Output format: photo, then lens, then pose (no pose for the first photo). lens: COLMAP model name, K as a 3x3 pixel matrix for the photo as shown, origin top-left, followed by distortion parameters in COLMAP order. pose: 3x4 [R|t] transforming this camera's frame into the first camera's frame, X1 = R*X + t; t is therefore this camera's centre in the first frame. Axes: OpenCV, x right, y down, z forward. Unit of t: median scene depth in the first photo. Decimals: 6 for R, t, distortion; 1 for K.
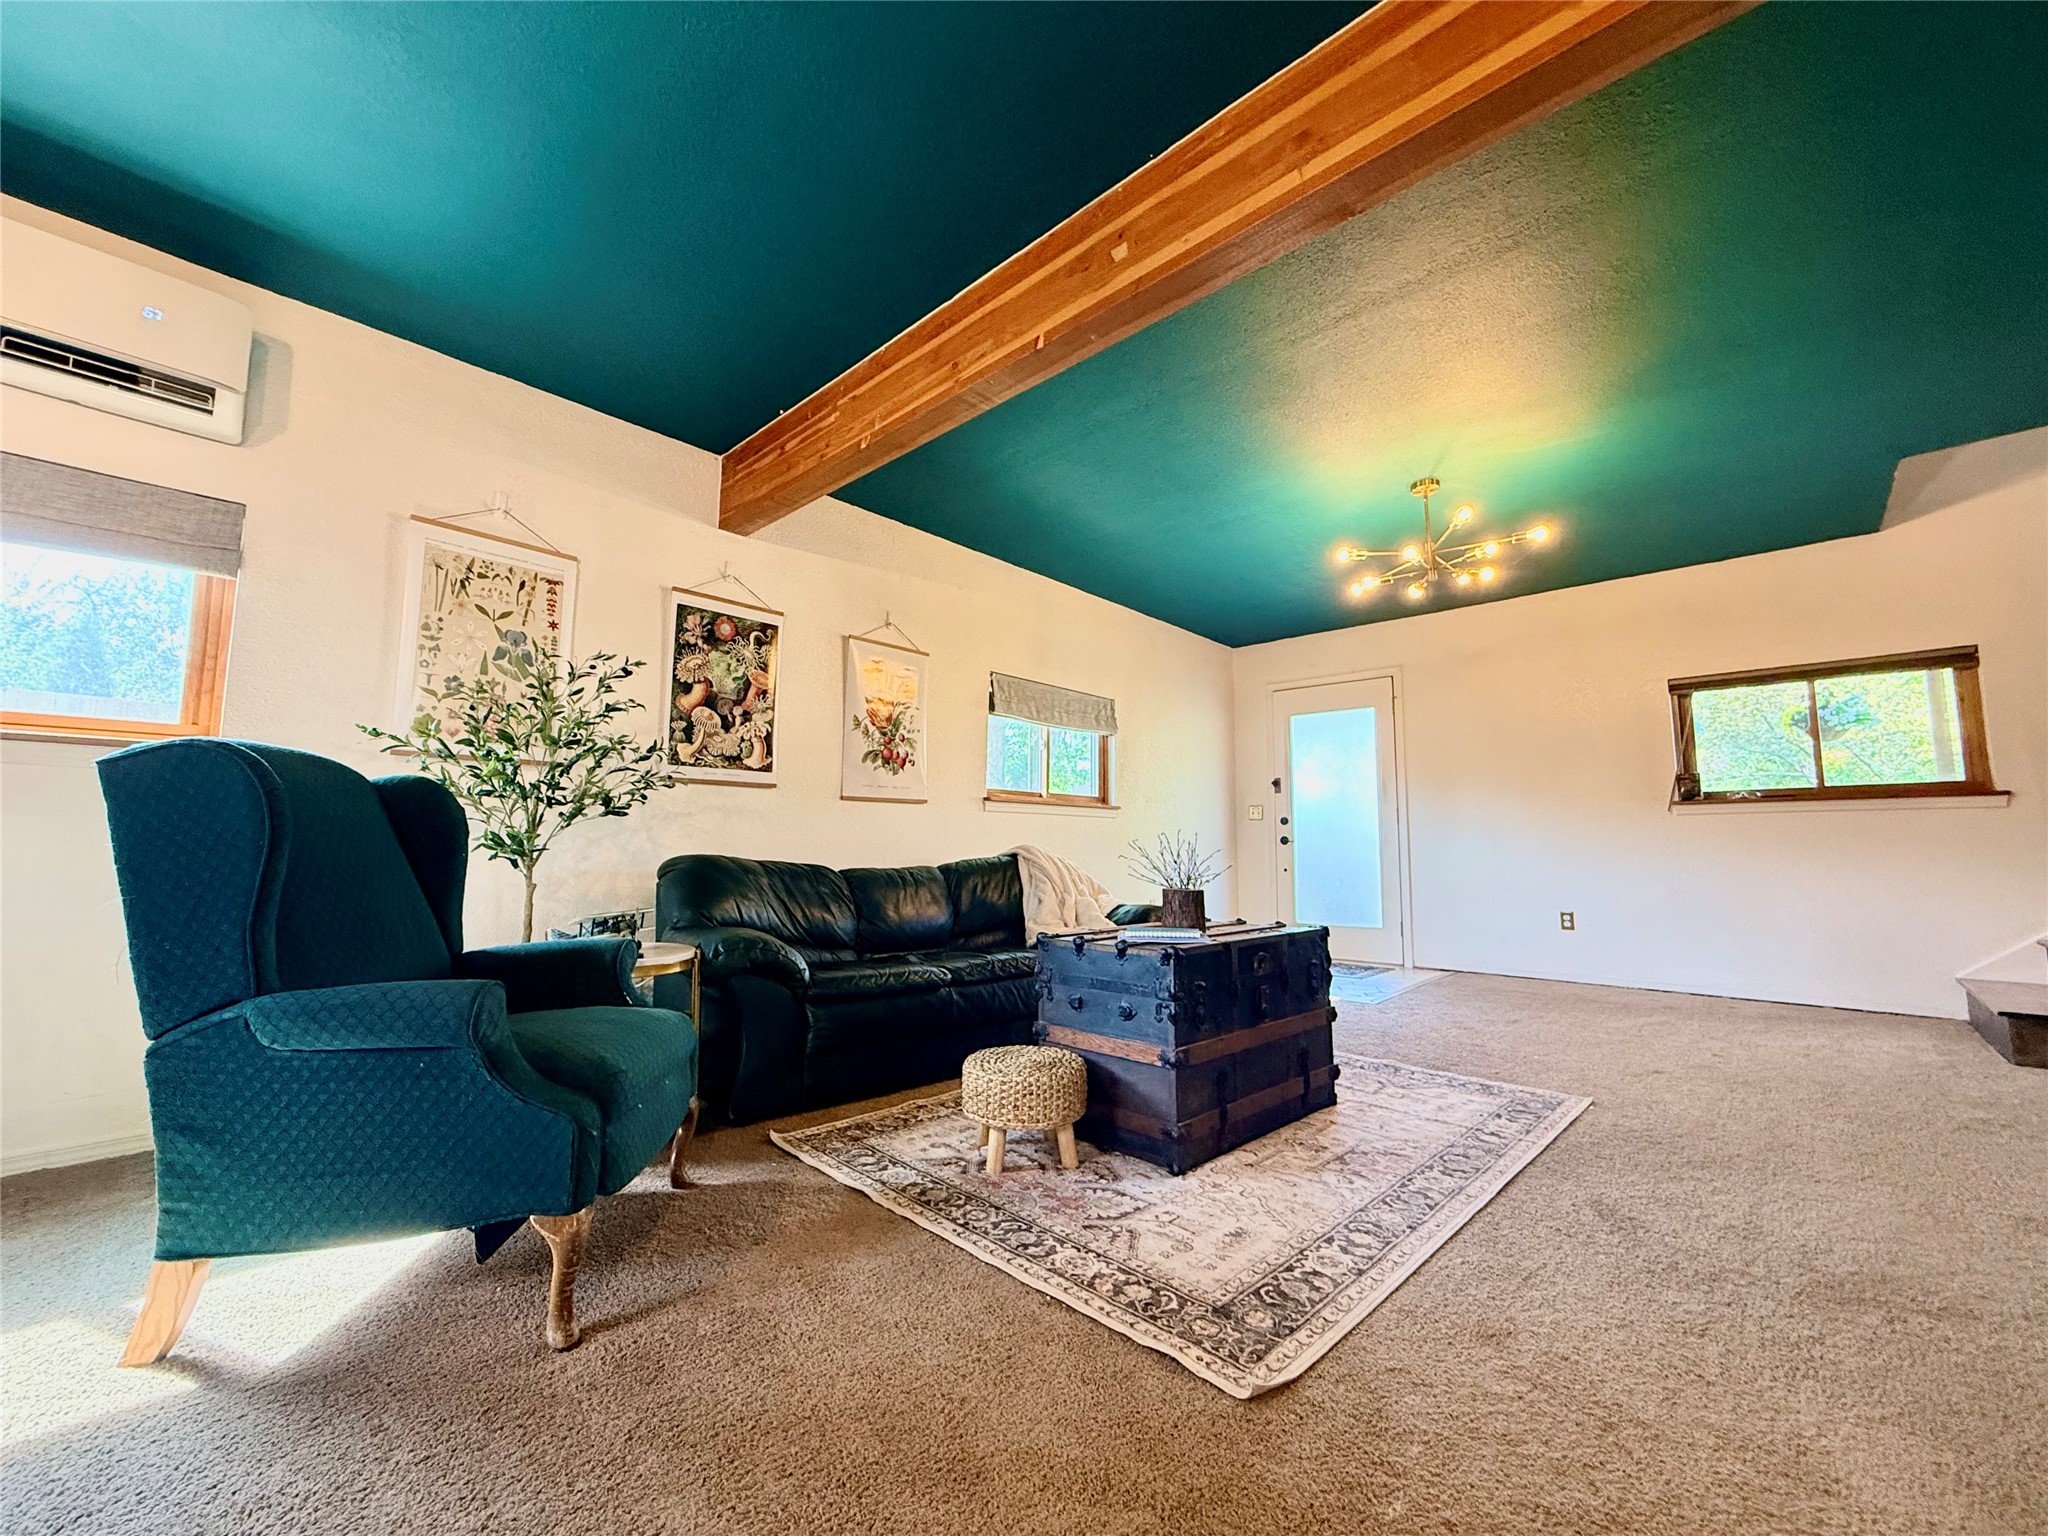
lens RADIAL K [[815.5, 0, 1020.3], [0, 815.5, 764.7], [0, 0, 1]] dist [0.000067, -0.000105]
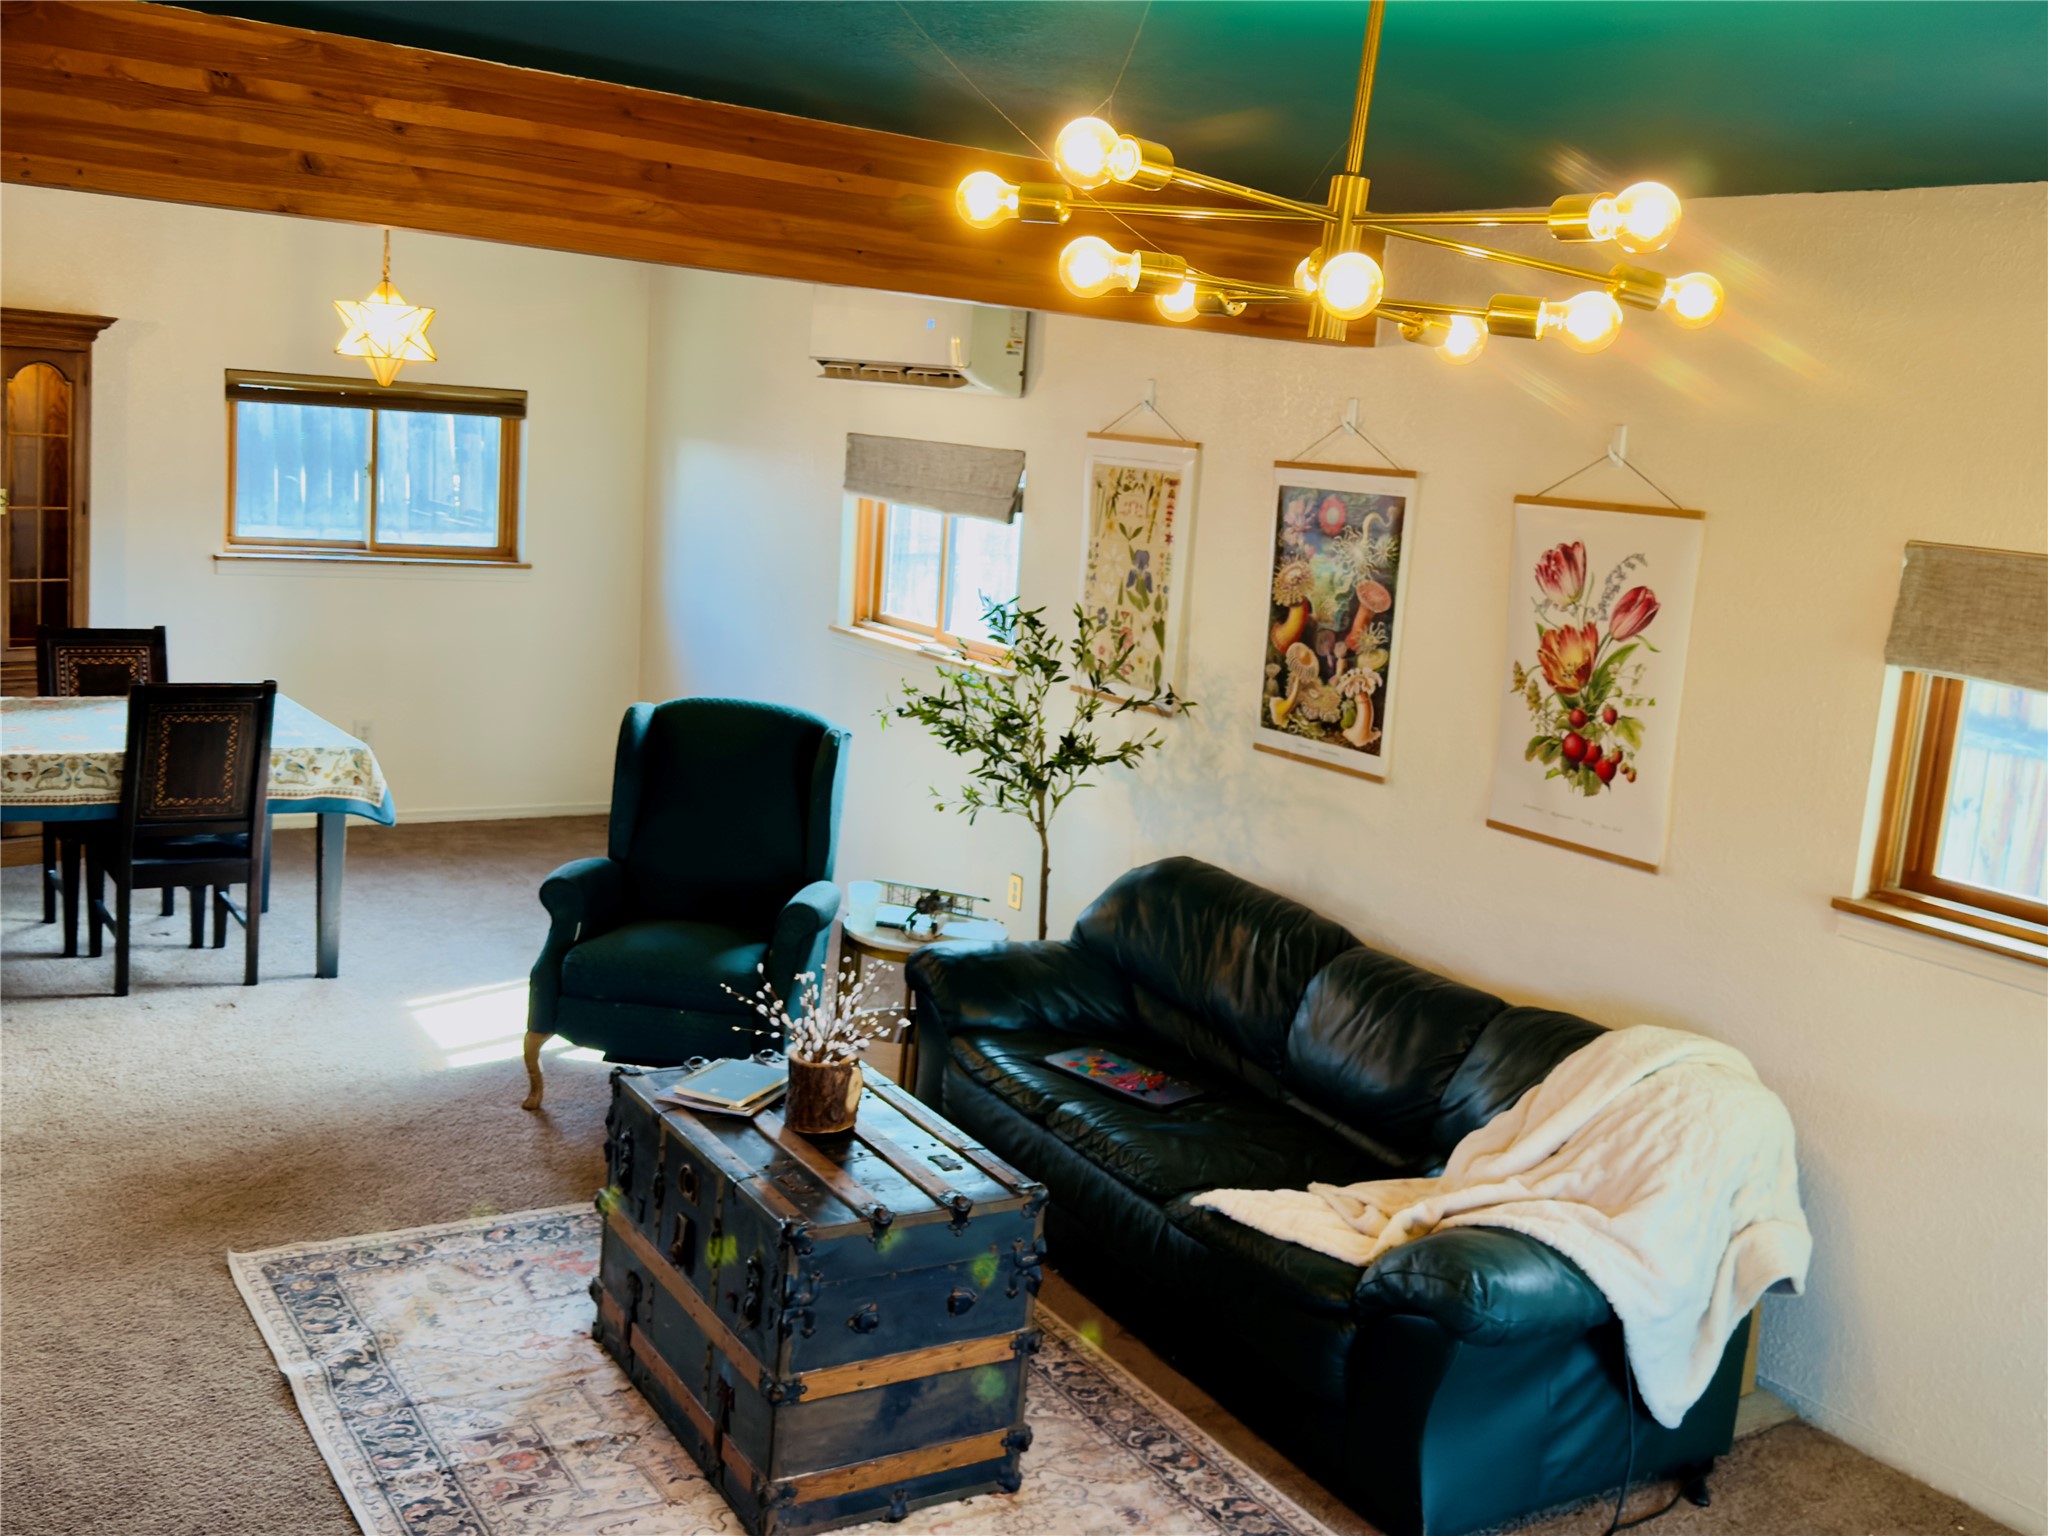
lens RADIAL K [[2026.8, 0, 1034.1], [0, 2026.8, 762.7], [0, 0, 1]] dist [0.198850, -0.448716]
pose [[-0.217083, 0.140822, -0.965942, 1.225945], [0.016332, 0.989925, 0.140648, -0.206888], [0.976017, 0.014756, -0.217196, 1.146378]]
